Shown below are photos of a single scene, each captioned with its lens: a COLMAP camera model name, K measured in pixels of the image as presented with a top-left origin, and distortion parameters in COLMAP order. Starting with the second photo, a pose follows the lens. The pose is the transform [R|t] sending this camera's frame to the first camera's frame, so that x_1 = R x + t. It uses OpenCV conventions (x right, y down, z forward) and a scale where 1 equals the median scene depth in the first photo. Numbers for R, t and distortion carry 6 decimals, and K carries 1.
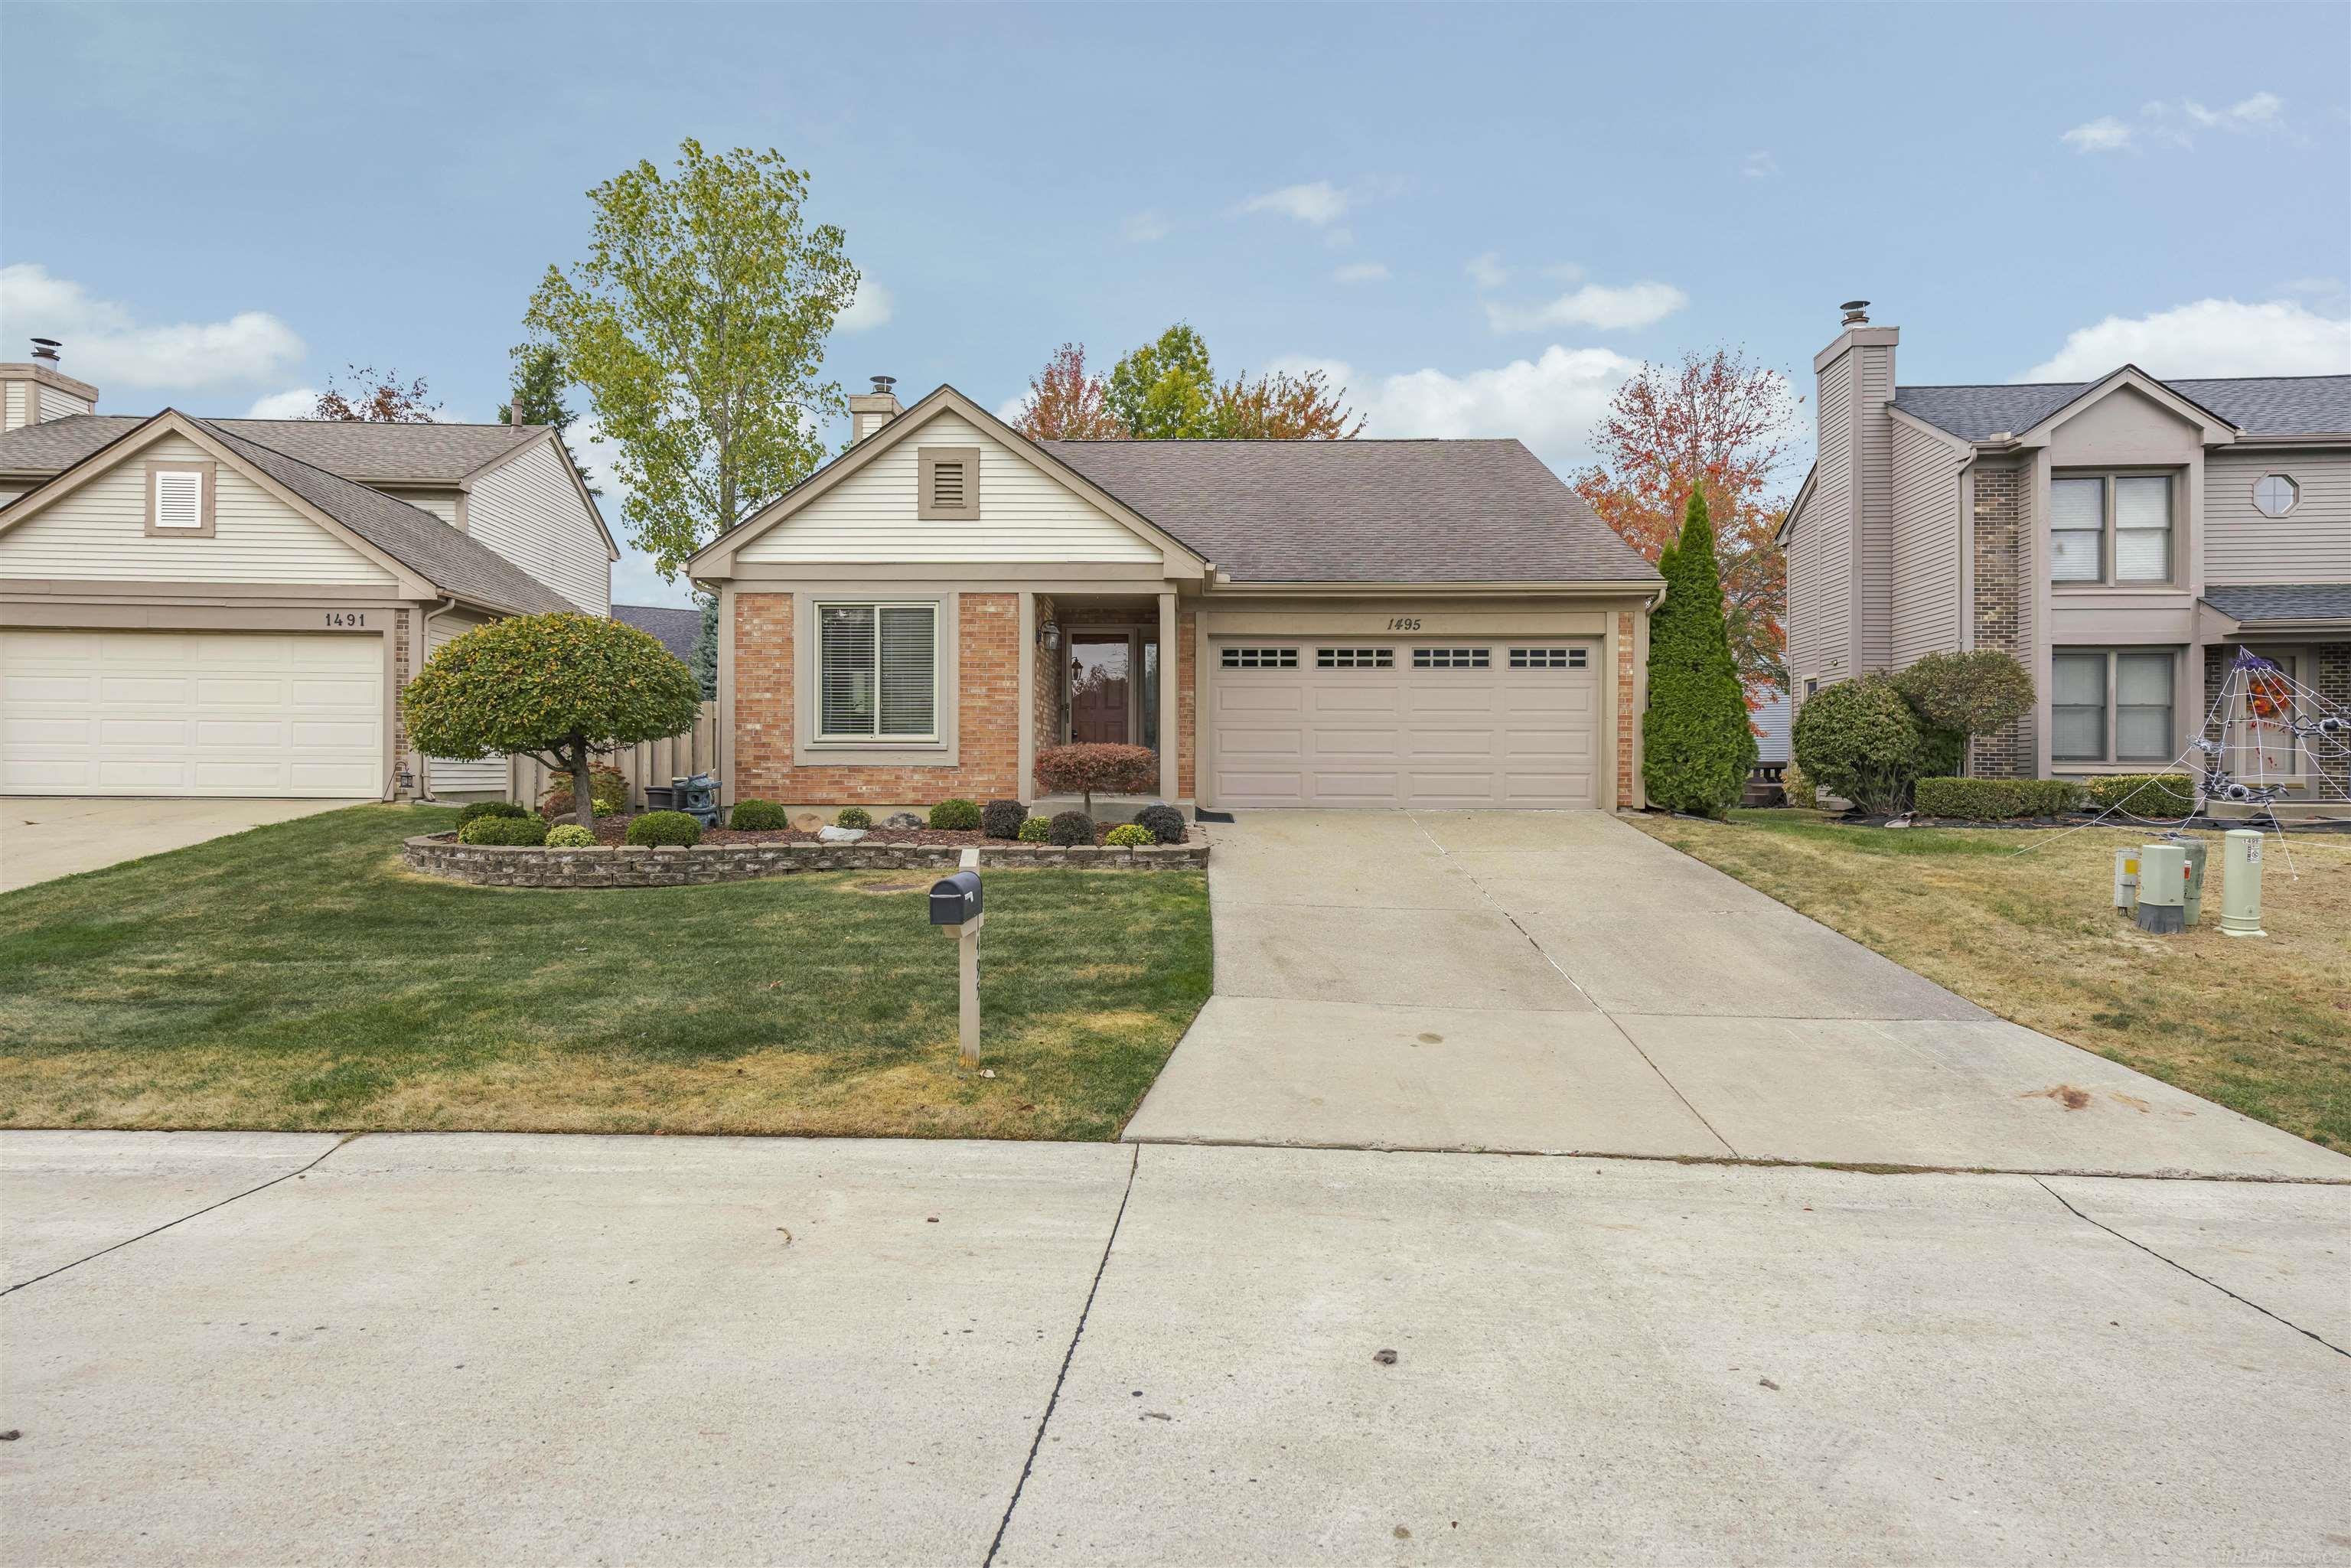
lens RADIAL K [[1267.0, 0, 1162.6], [0, 1267.0, 781.8], [0, 0, 1]] dist [-0.000915, 0.000448]
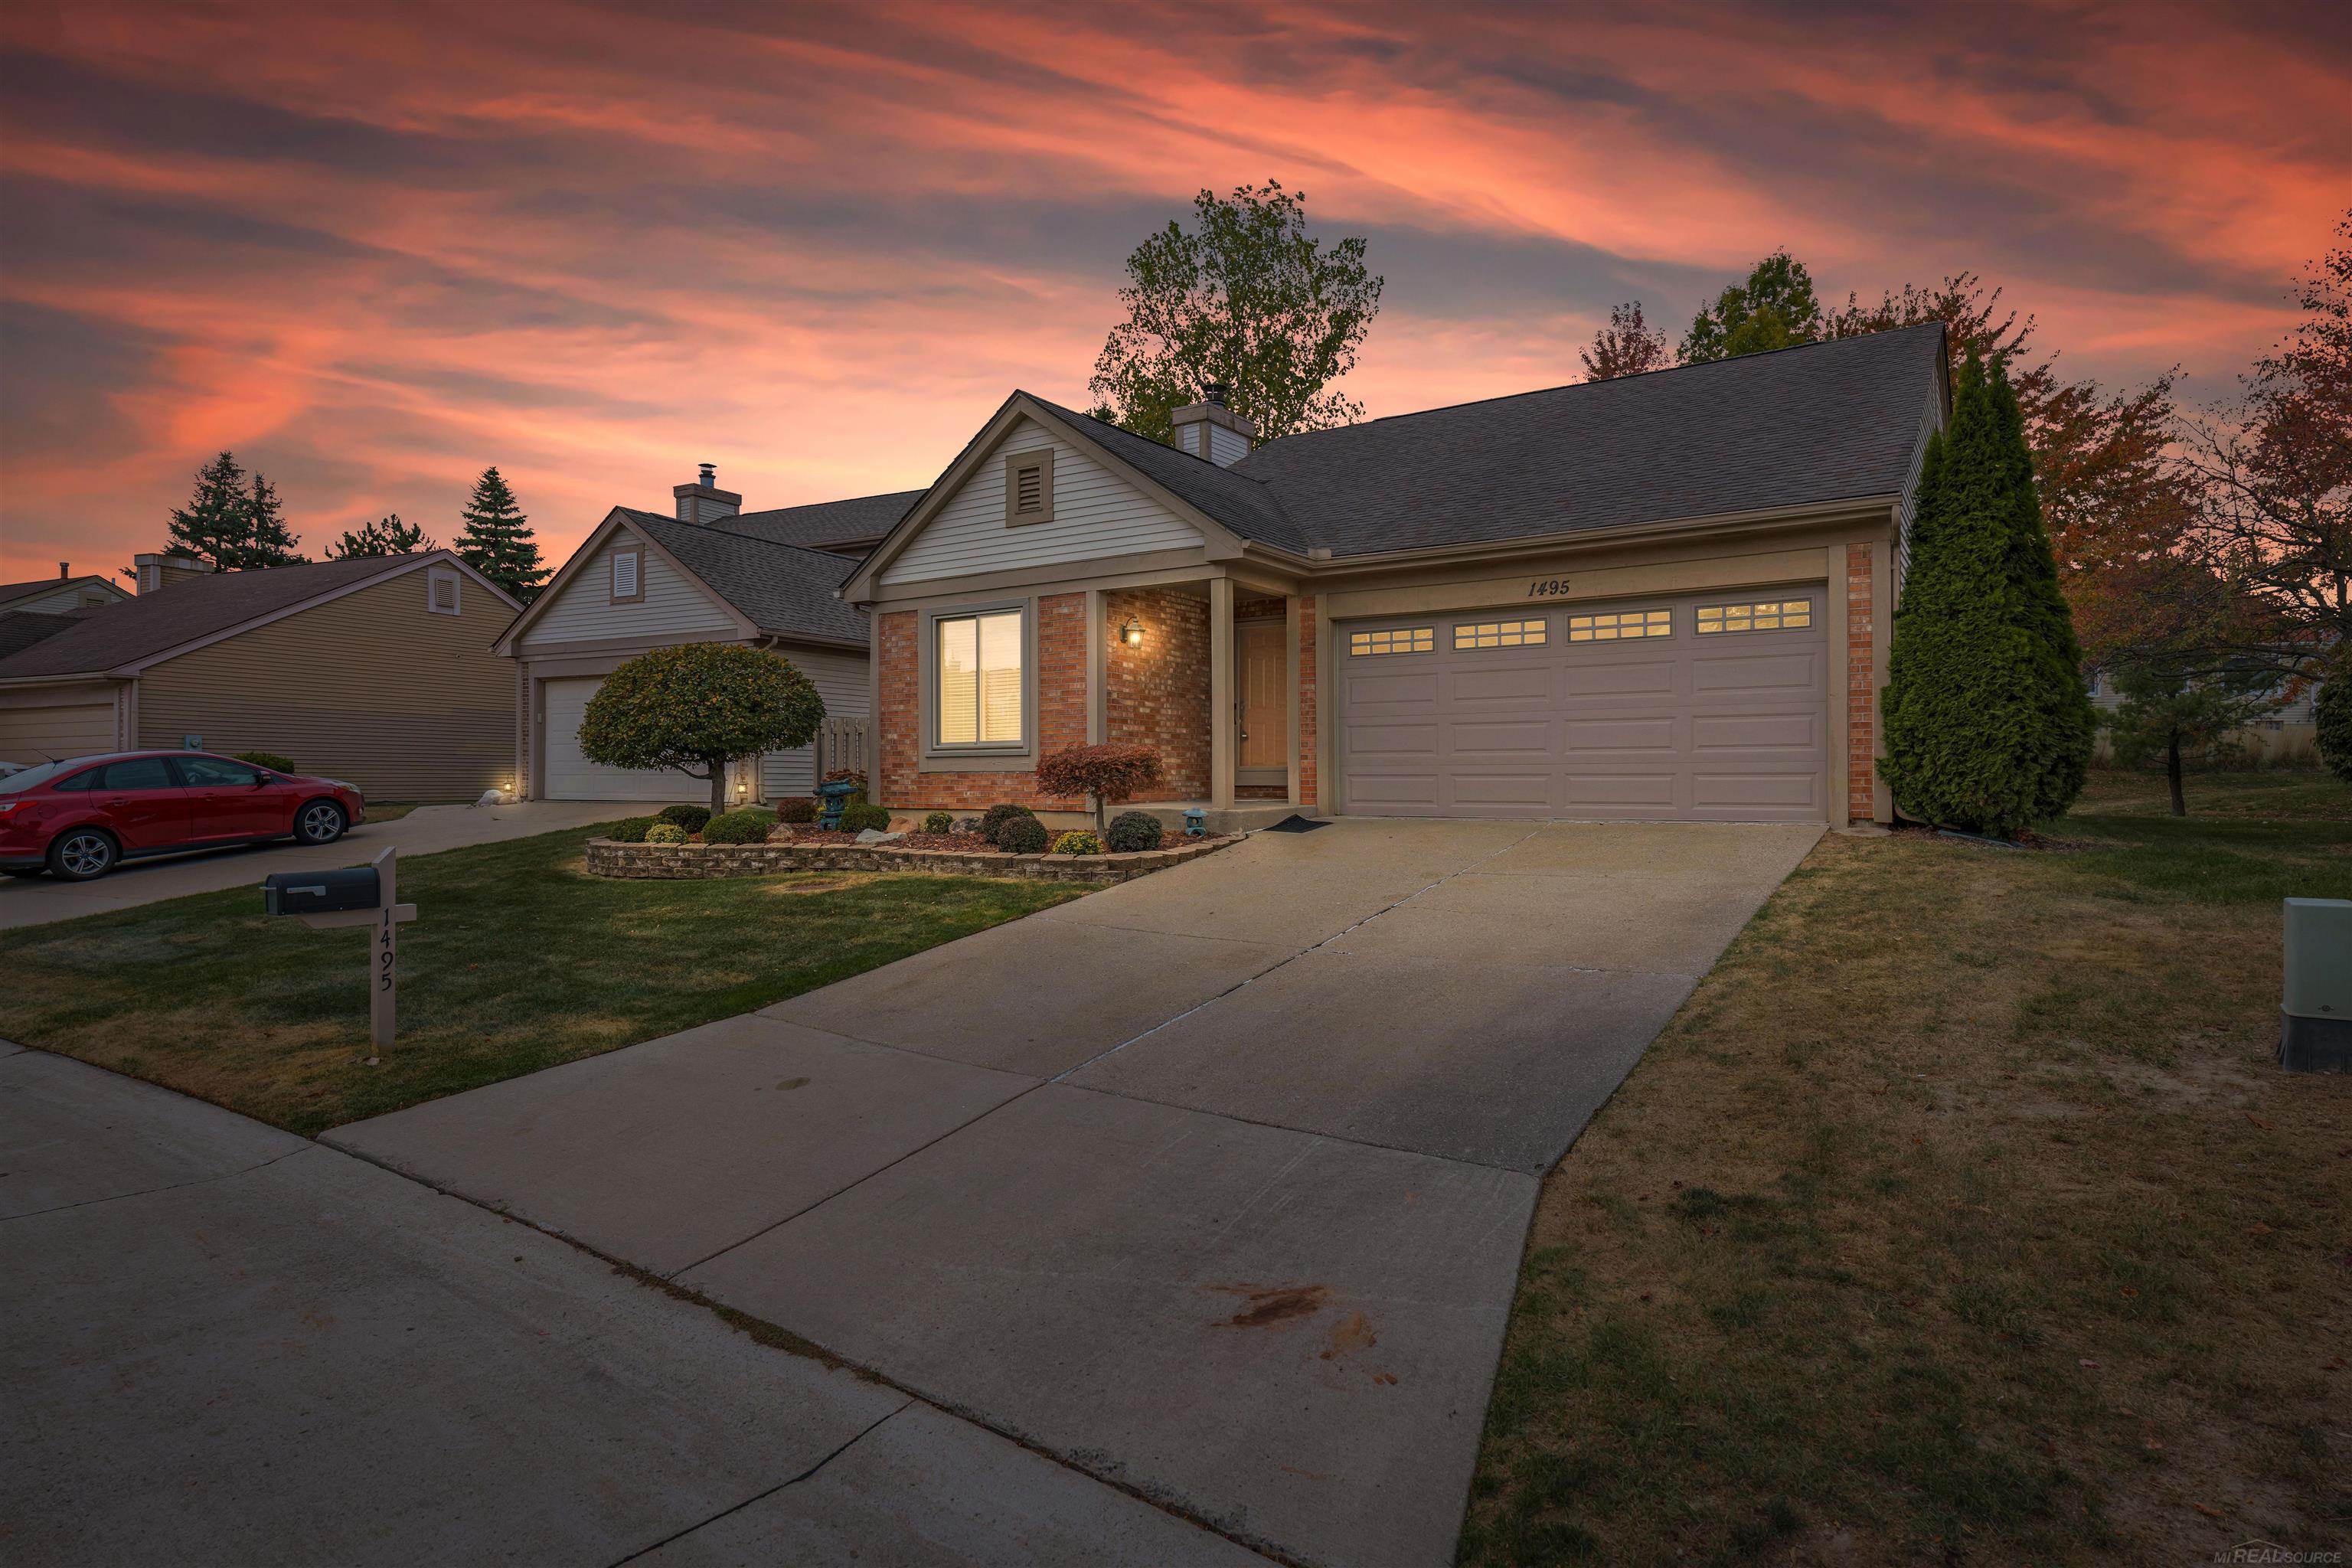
lens RADIAL K [[1267.6, 0, 1165.8], [0, 1267.6, 778.7], [0, 0, 1]] dist [-0.000915, 0.000448]
pose [[0.843735, -0.006986, -0.536714, 0.453482], [0.001825, 0.999947, -0.010148, 0.003736], [0.536756, 0.007583, 0.843703, 0.214655]]
